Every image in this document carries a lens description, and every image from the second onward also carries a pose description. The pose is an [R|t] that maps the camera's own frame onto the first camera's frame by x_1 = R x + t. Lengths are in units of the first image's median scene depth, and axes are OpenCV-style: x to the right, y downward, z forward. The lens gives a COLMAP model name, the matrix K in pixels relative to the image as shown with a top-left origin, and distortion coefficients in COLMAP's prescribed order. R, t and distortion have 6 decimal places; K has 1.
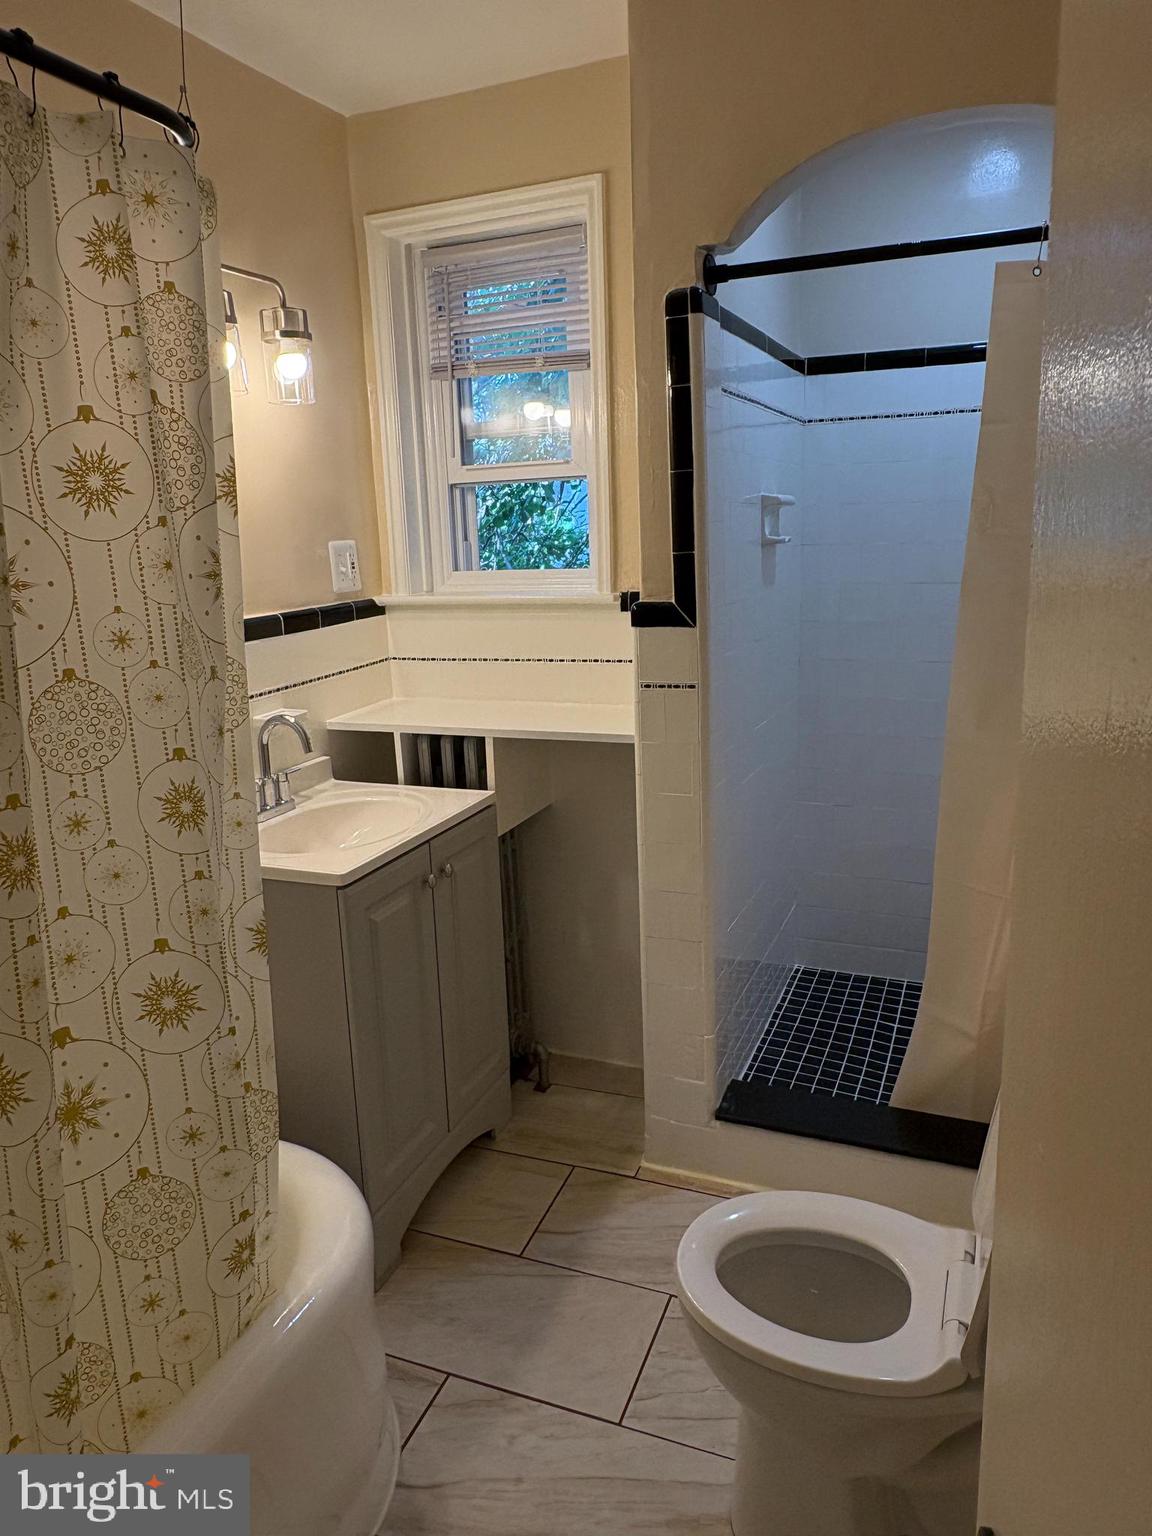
lens RADIAL K [[1039.2, 0, 576.6], [0, 1039.2, 766.0], [0, 0, 1]] dist [-0.007018, 0.012813]
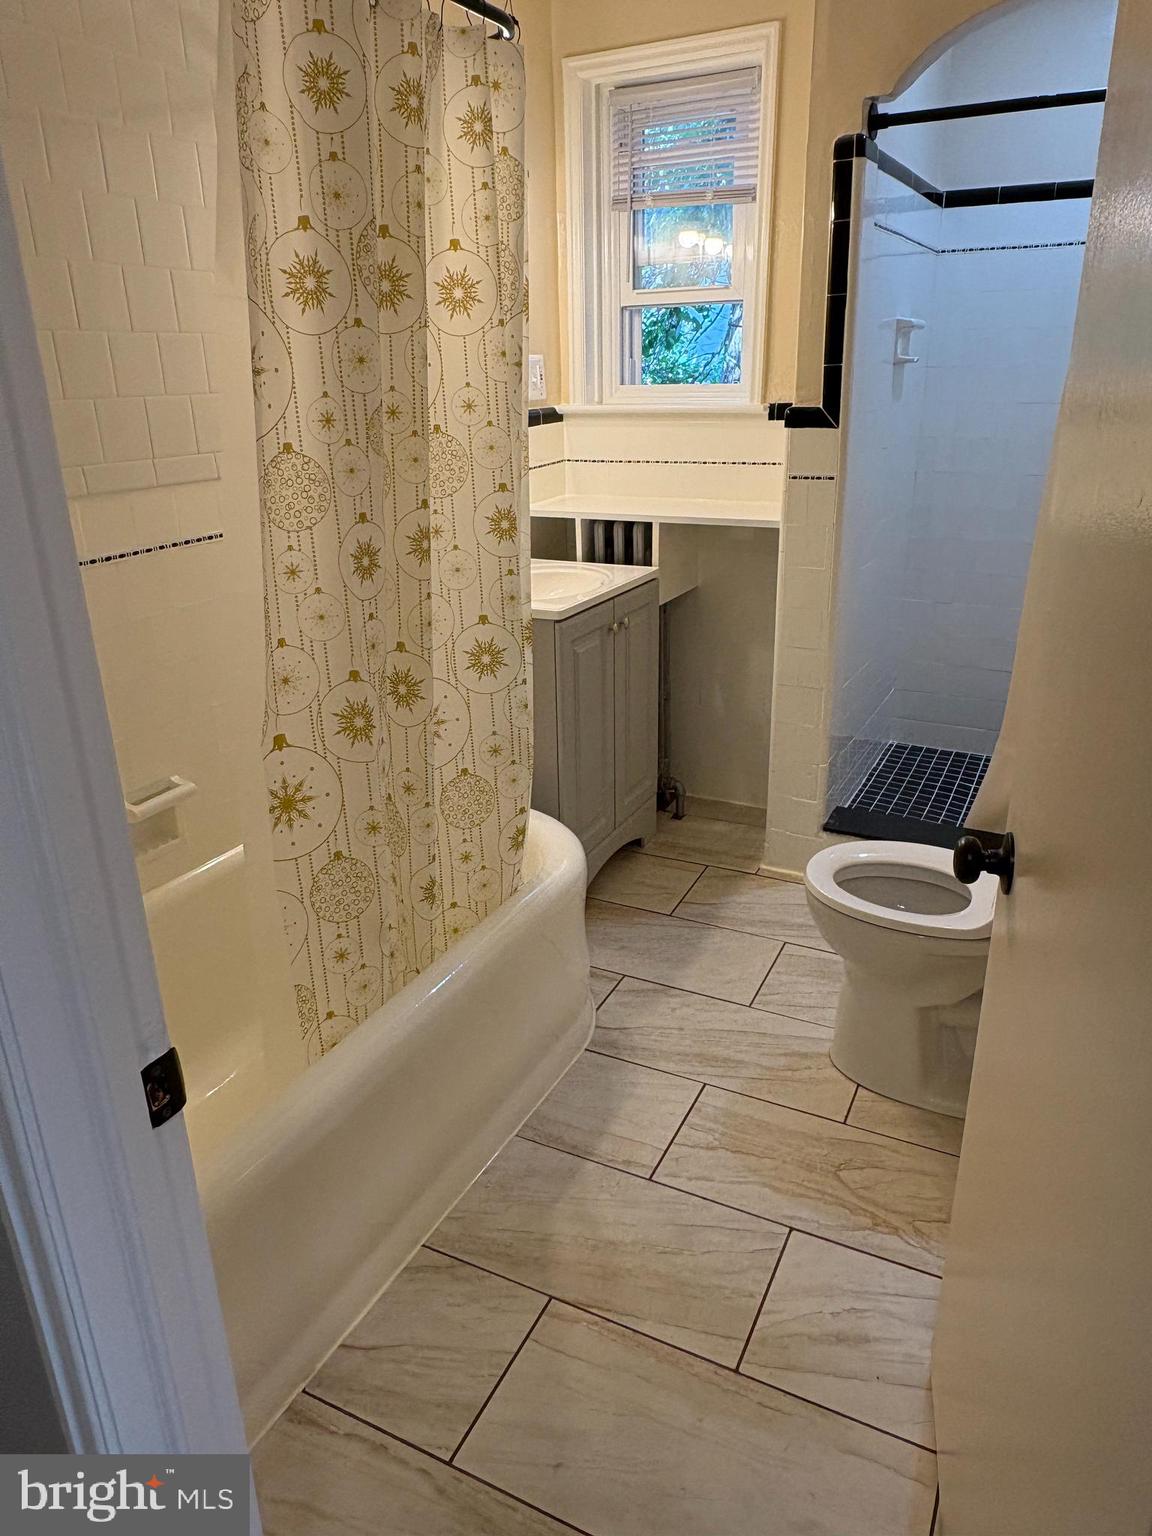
lens RADIAL K [[1039.2, 0, 574.8], [0, 1039.2, 765.0], [0, 0, 1]] dist [-0.007018, 0.012813]
pose [[0.996158, 0.046182, -0.074413, -0.084765], [-0.035085, 0.988945, 0.144076, 0.092781], [0.080244, -0.140911, 0.986765, -0.292606]]
